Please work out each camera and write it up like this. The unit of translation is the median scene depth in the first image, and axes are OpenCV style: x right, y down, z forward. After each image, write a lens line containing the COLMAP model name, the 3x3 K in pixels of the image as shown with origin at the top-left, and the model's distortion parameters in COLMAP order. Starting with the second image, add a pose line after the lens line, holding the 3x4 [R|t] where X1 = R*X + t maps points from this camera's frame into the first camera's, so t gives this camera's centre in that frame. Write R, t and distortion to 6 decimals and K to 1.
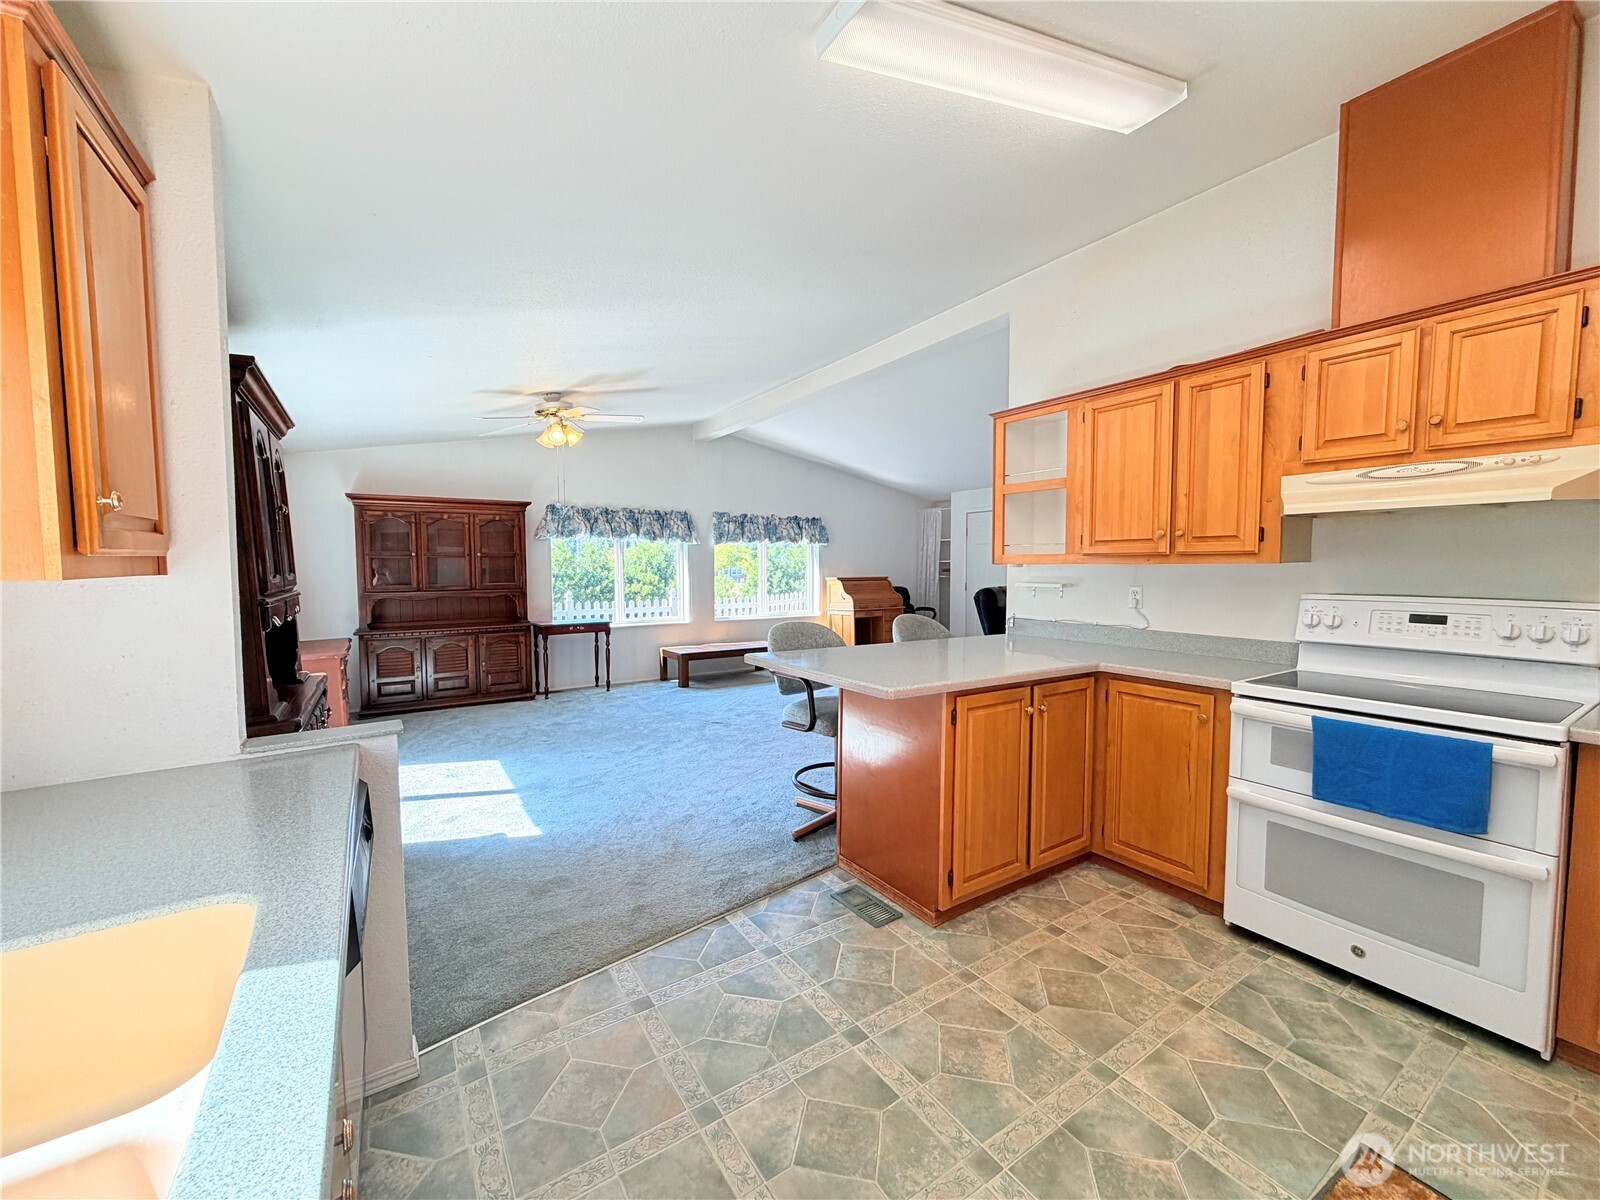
lens RADIAL K [[635.1, 0, 794.2], [0, 635.1, 598.4], [0, 0, 1]] dist [0.000441, -0.000045]
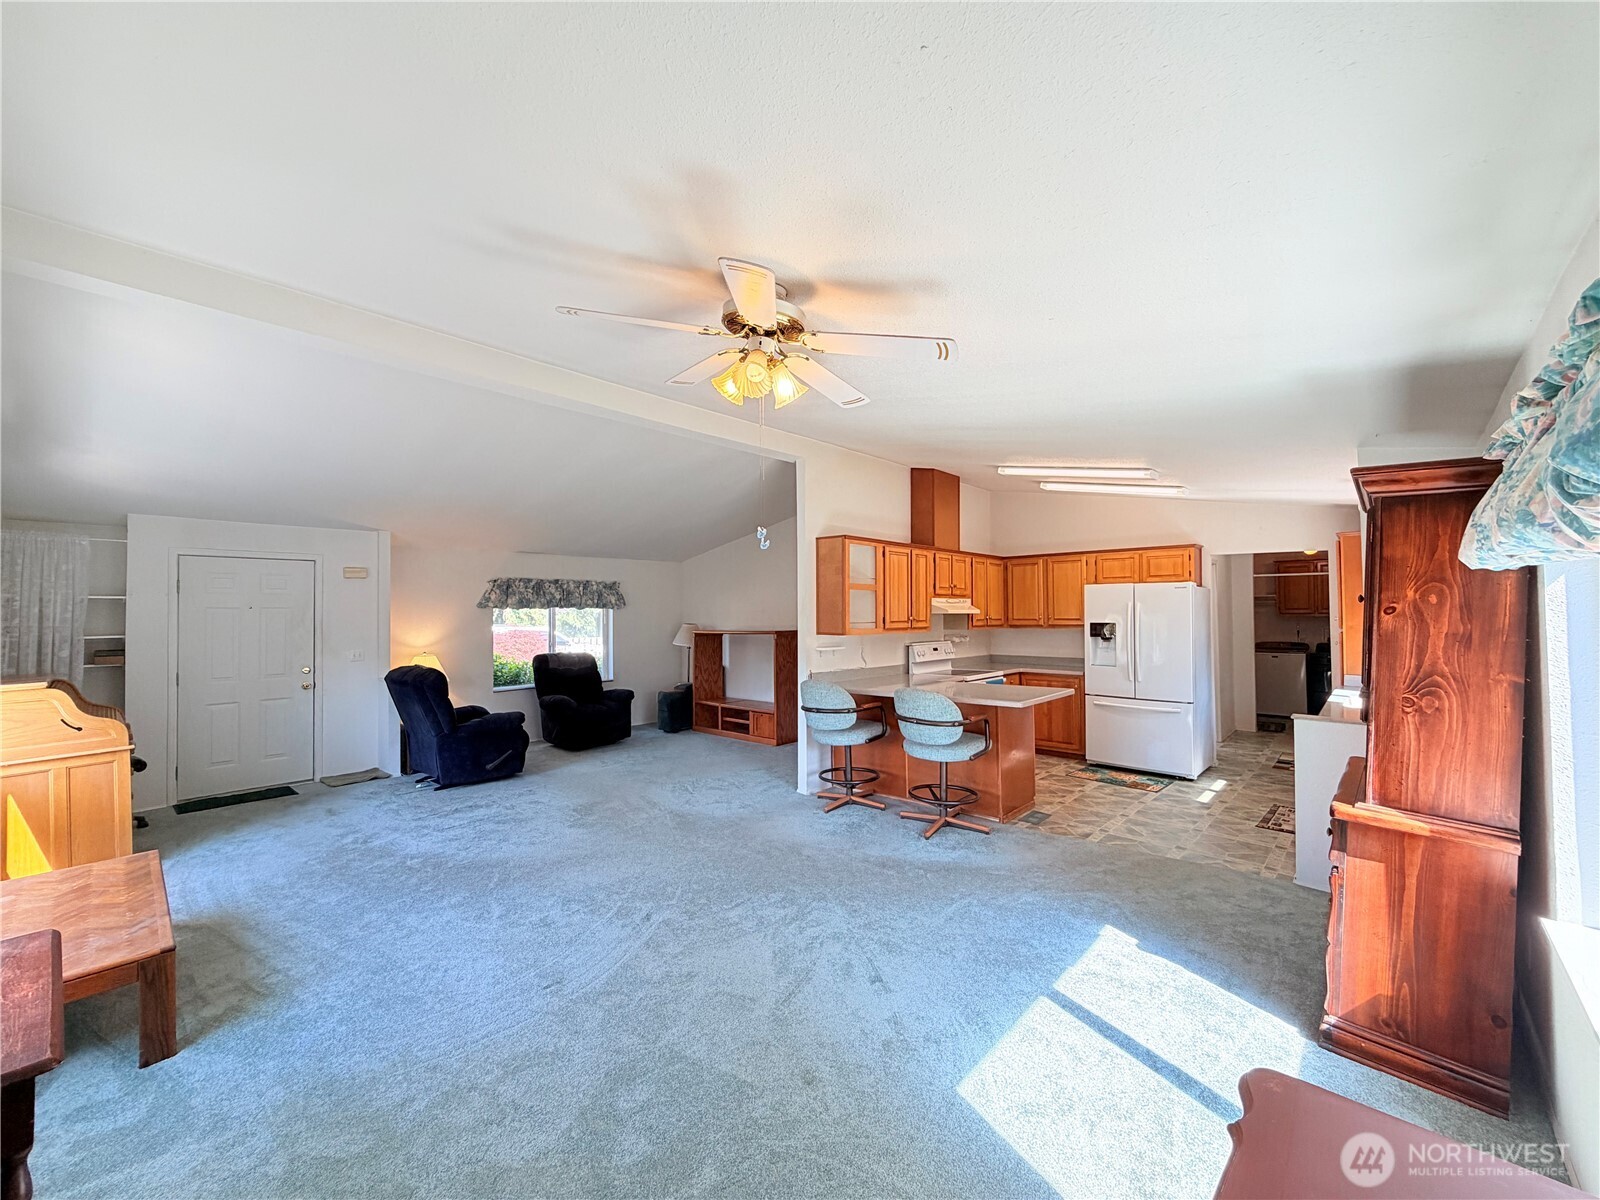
lens RADIAL K [[635.1, 0, 792.3], [0, 635.1, 598.3], [0, 0, 1]] dist [0.000441, -0.000045]
pose [[-0.232106, 0.031045, 0.972195, -0.687187], [0.060421, 0.998021, -0.017445, -0.076748], [-0.970812, 0.054692, -0.233522, 0.921130]]
